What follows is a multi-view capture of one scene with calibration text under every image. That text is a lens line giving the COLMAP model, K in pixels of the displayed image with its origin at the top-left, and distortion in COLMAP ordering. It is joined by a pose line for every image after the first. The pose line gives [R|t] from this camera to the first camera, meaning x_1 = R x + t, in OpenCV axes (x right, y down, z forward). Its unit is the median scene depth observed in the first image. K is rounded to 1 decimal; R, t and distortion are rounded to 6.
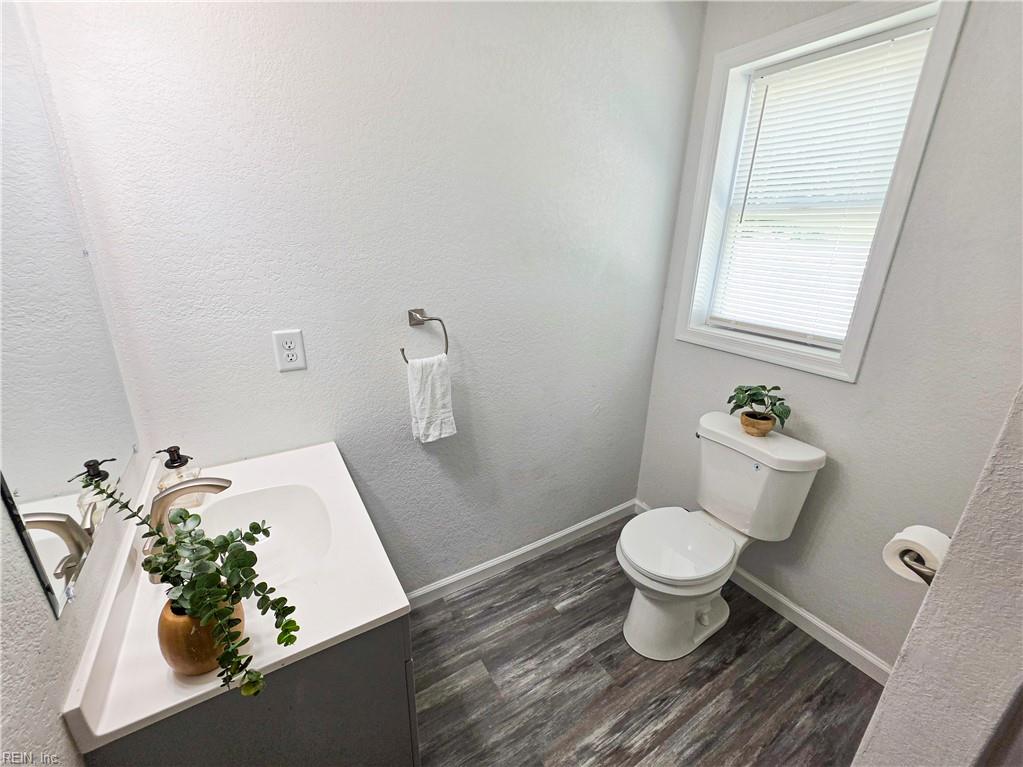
lens RADIAL K [[412.9, 0, 508.1], [0, 412.9, 381.8], [0, 0, 1]] dist [0.002616, -0.000044]
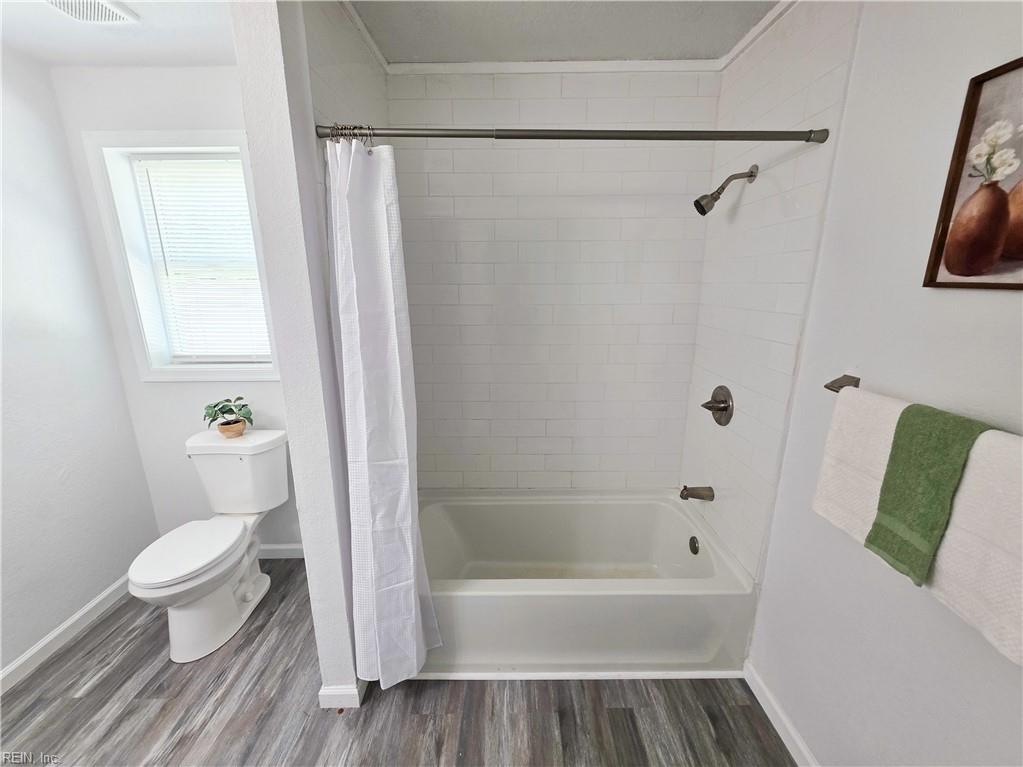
lens RADIAL K [[412.9, 0, 511.2], [0, 412.9, 384.3], [0, 0, 1]] dist [0.002616, -0.000044]
pose [[0.519558, -0.230700, 0.822701, 0.025345], [0.299265, 0.951002, 0.077685, 0.128932], [-0.800312, 0.205844, 0.563142, -0.442779]]
